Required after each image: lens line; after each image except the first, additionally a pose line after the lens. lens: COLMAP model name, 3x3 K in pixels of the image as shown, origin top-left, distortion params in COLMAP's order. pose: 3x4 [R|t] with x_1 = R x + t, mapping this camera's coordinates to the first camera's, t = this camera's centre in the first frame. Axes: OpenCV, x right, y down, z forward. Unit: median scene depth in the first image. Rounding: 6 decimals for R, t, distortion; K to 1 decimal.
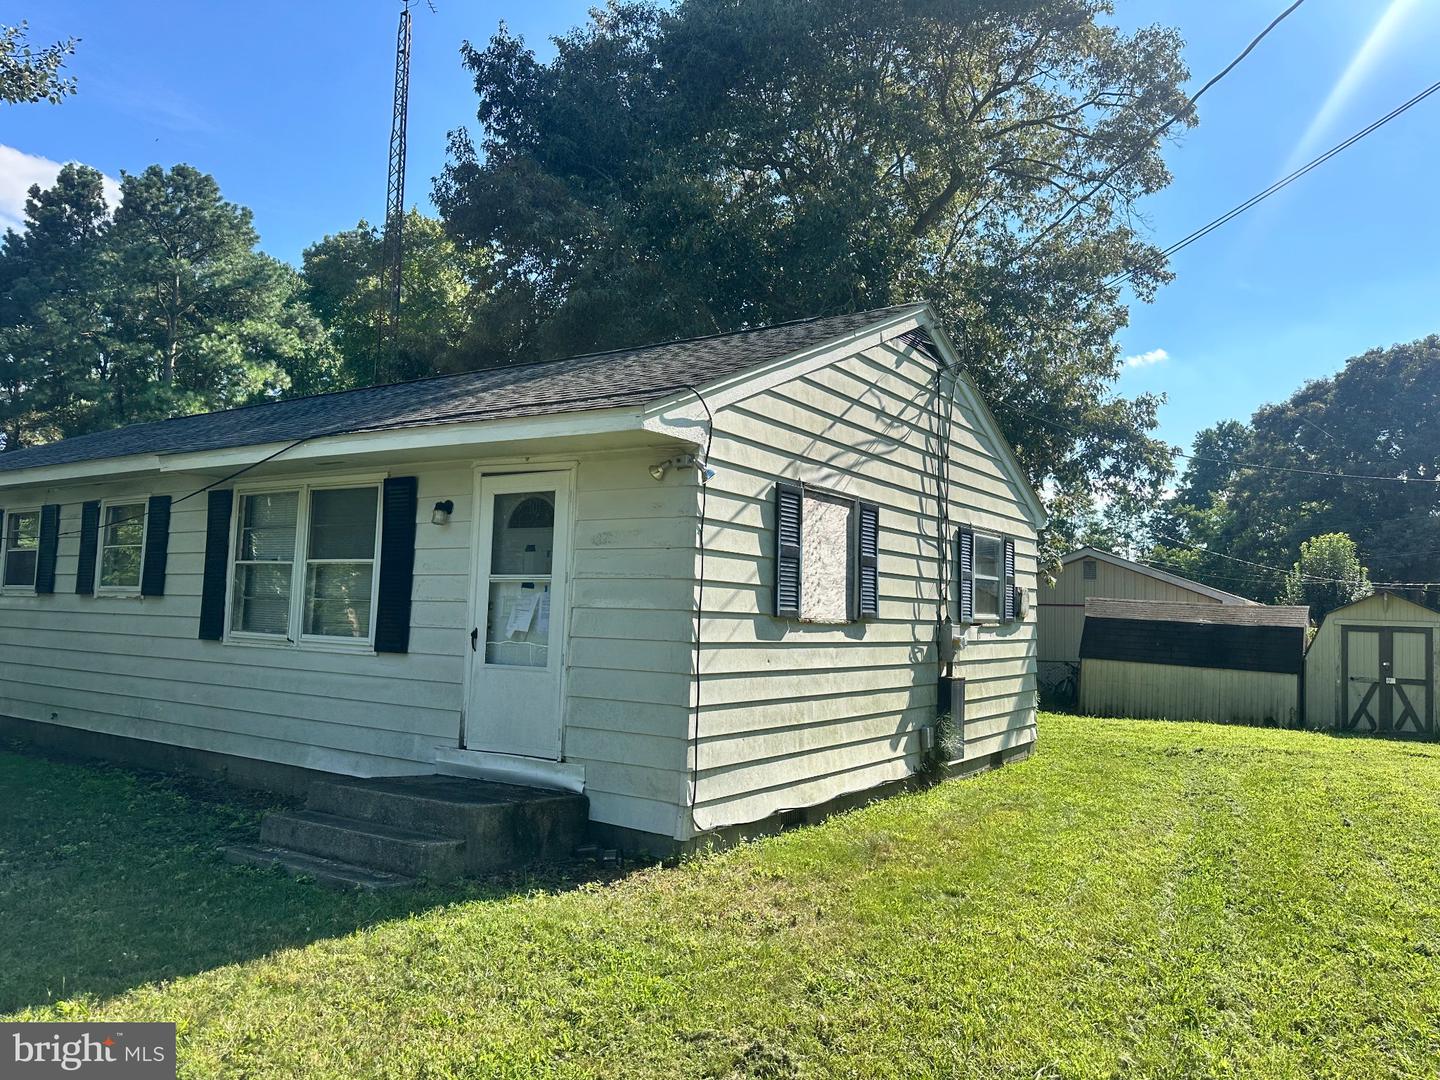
lens RADIAL K [[1038.6, 0, 720.0], [0, 1038.6, 540.0], [0, 0, 1]] dist [0.023123, -0.008086]
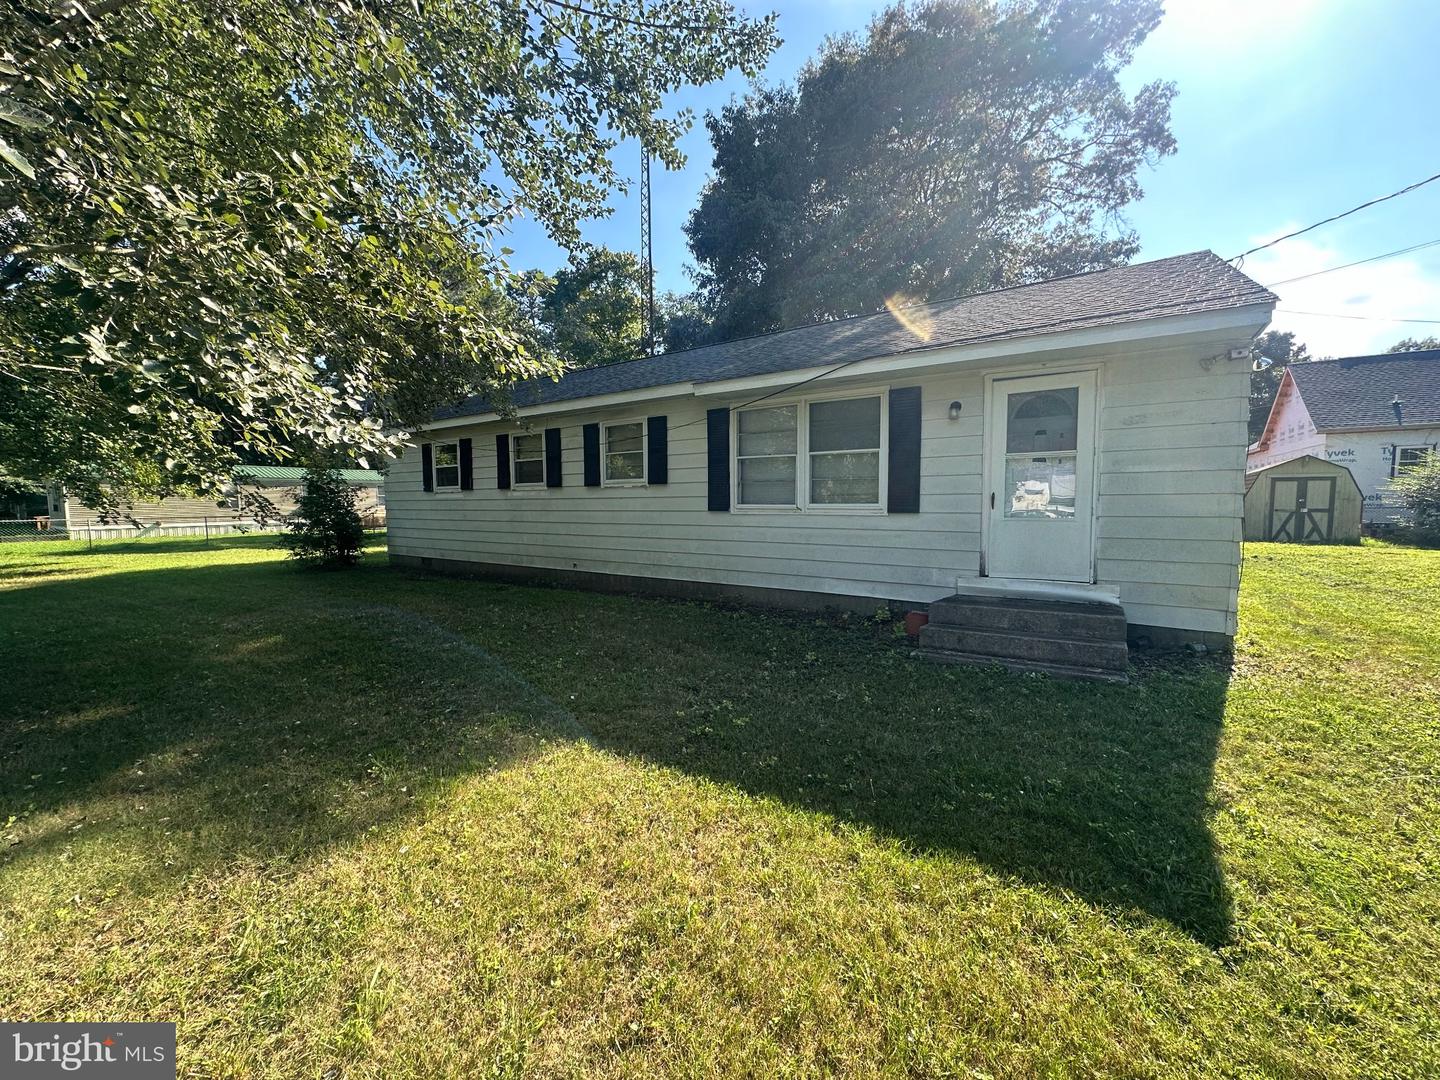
lens RADIAL K [[582.0, 0, 720.0], [0, 582.0, 540.0], [0, 0, 1]] dist [0.000377, -0.000253]
pose [[0.999126, -0.041256, -0.006663, -0.477215], [0.041788, 0.988005, 0.148660, 0.012761], [0.000450, -0.148809, 0.988866, 0.170693]]
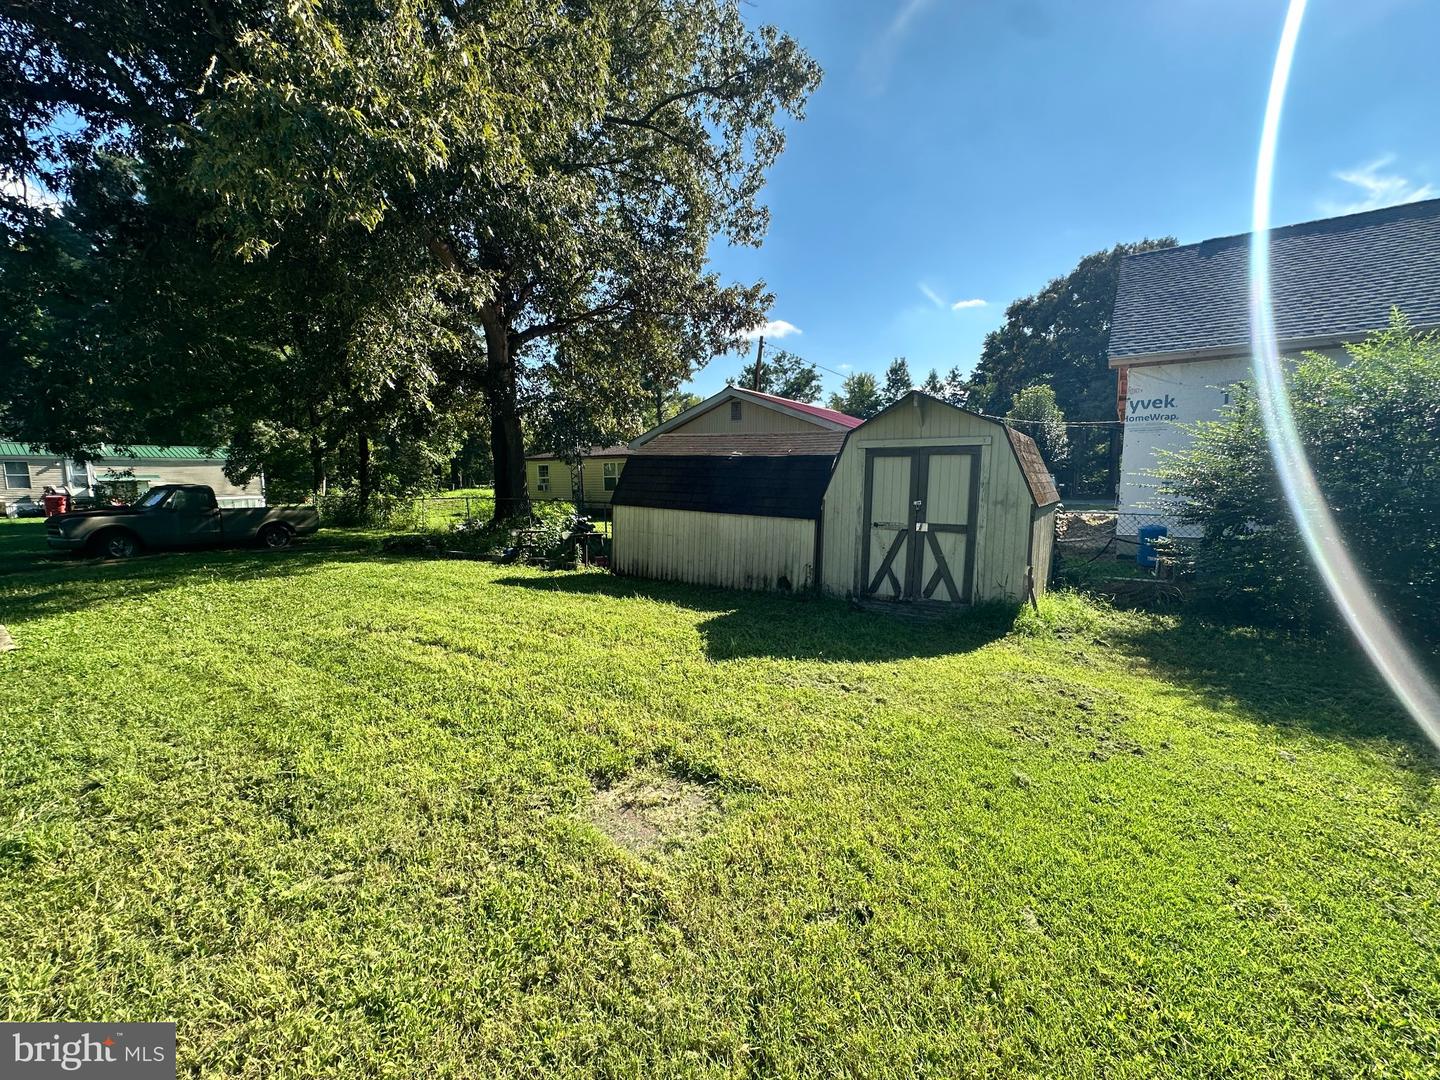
lens RADIAL K [[582.0, 0, 720.0], [0, 582.0, 540.0], [0, 0, 1]] dist [0.000377, -0.000253]
pose [[0.998591, -0.034733, -0.040112, 0.943013], [0.041646, 0.981497, 0.186896, 0.119884], [0.032879, -0.188303, 0.981561, 1.122372]]
